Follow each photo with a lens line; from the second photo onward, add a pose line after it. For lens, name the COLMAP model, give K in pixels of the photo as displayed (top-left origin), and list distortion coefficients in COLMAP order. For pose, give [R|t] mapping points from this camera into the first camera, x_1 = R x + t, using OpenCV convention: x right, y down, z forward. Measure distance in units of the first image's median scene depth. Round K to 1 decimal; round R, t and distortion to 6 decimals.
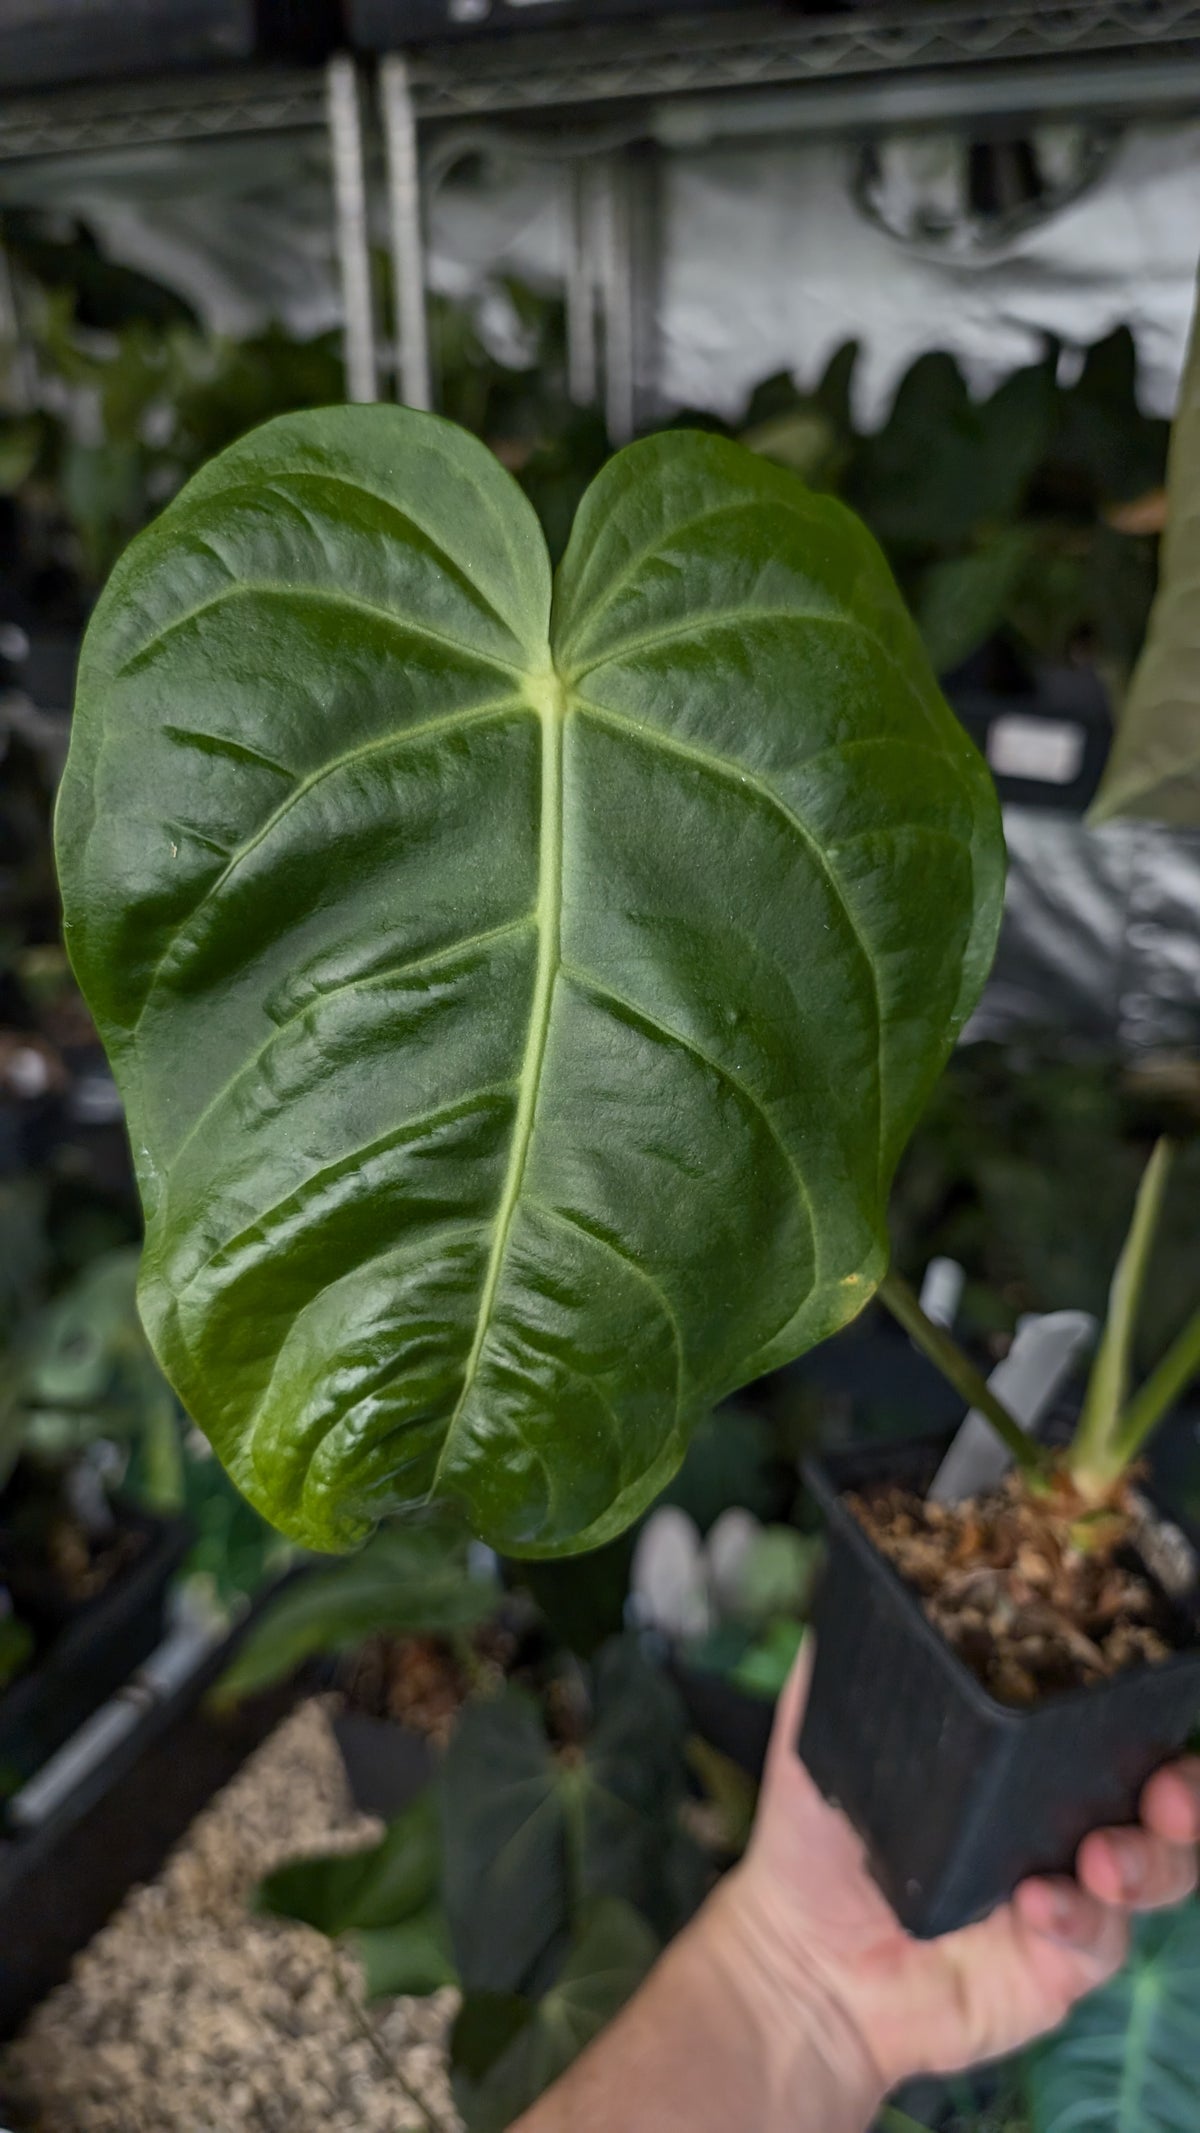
lens RADIAL K [[1620.8, 0, 584.2], [0, 1620.8, 1050.4], [0, 0, 1]] dist [-0.025106, 0.000124]
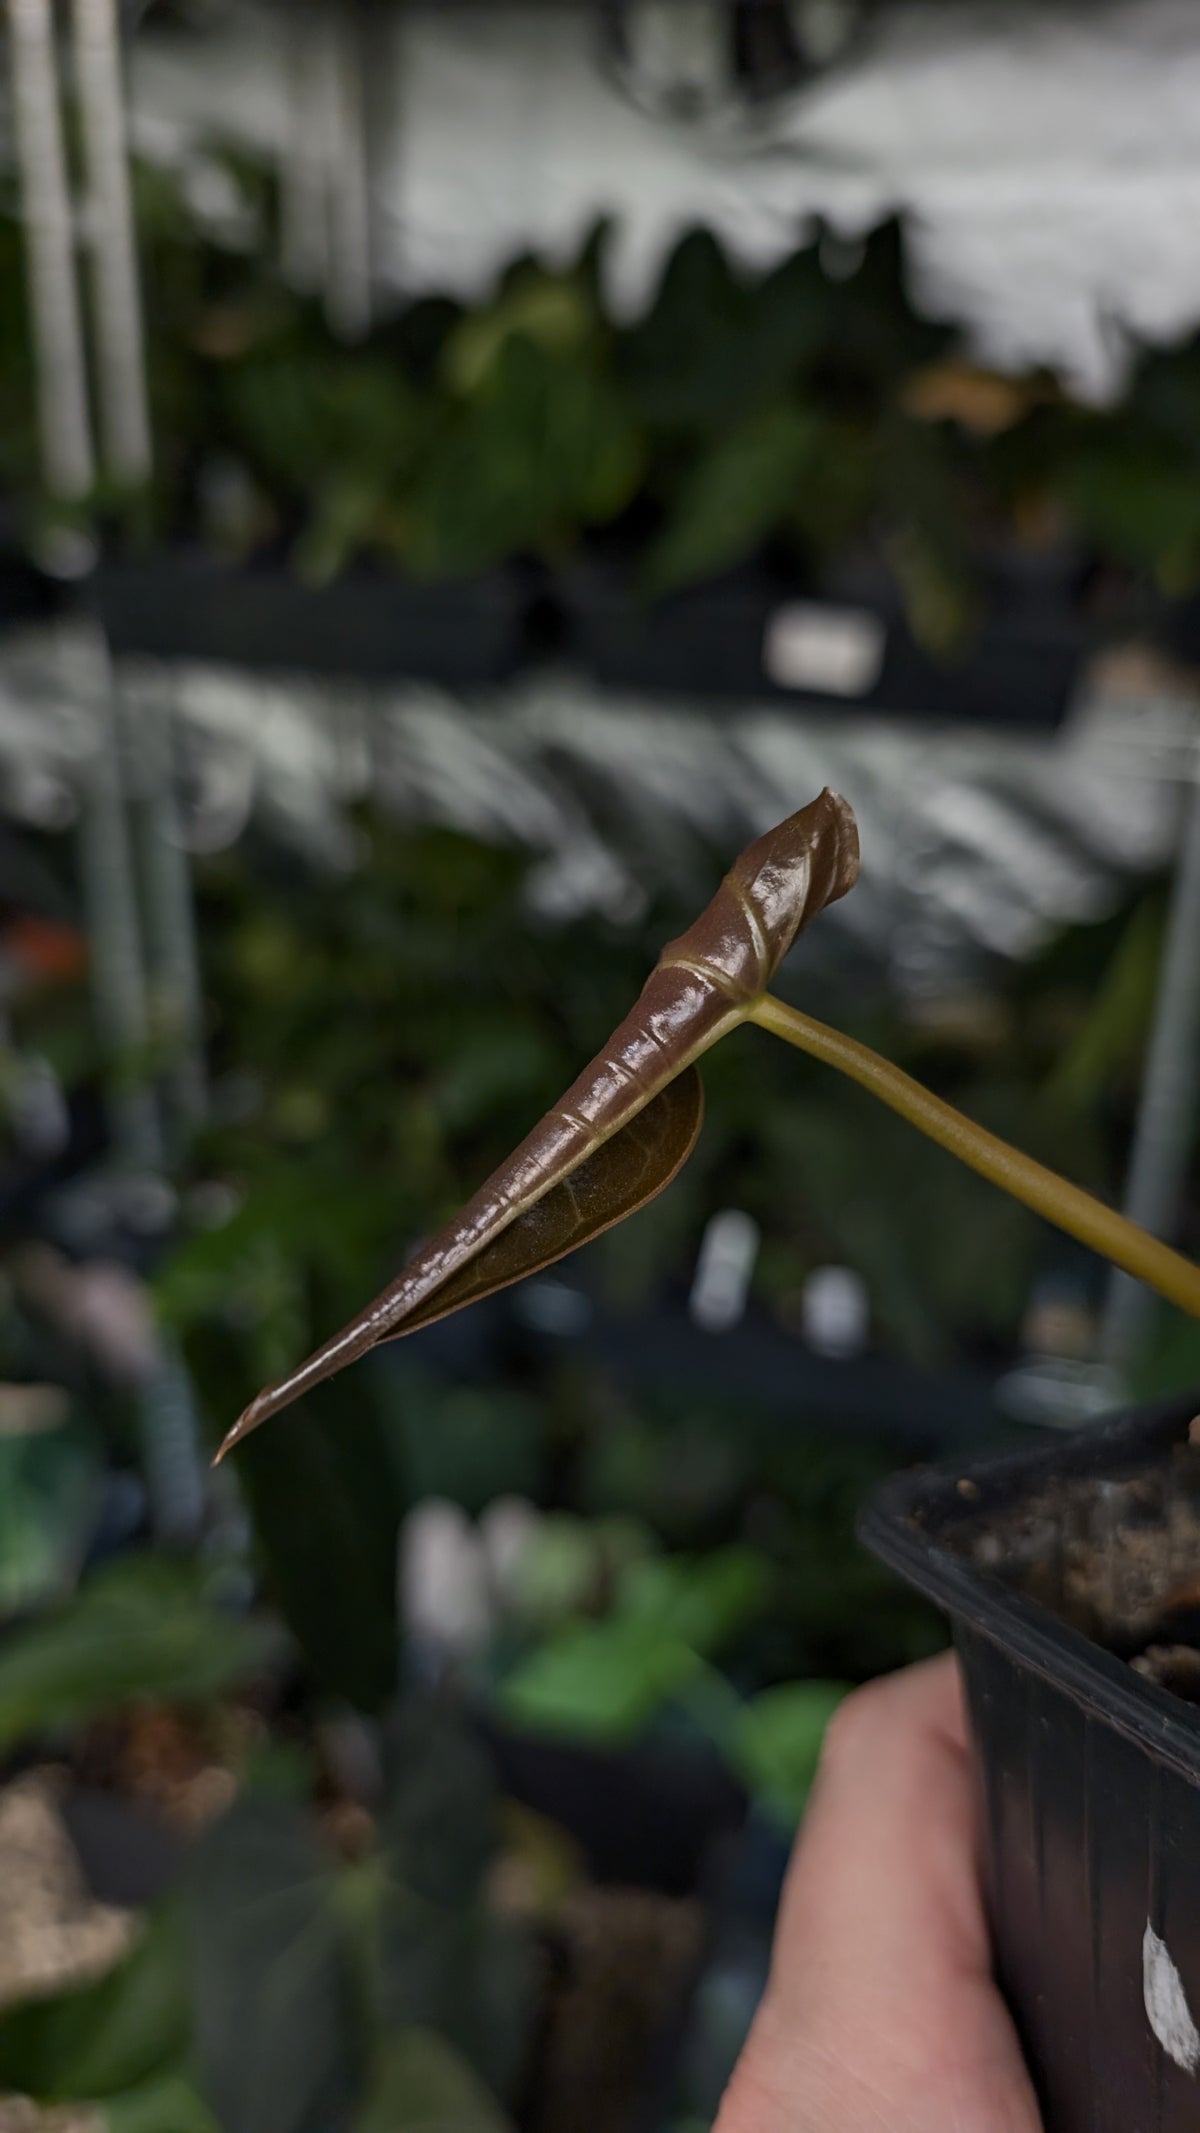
lens RADIAL K [[1620.8, 0, 578.8], [0, 1620.8, 1060.7], [0, 0, 1]] dist [-0.025106, 0.000124]
pose [[0.986825, -0.027047, 0.159514, -0.007695], [0.024184, 0.999510, 0.019865, 0.017797], [-0.159973, -0.015745, 0.986996, 0.106614]]
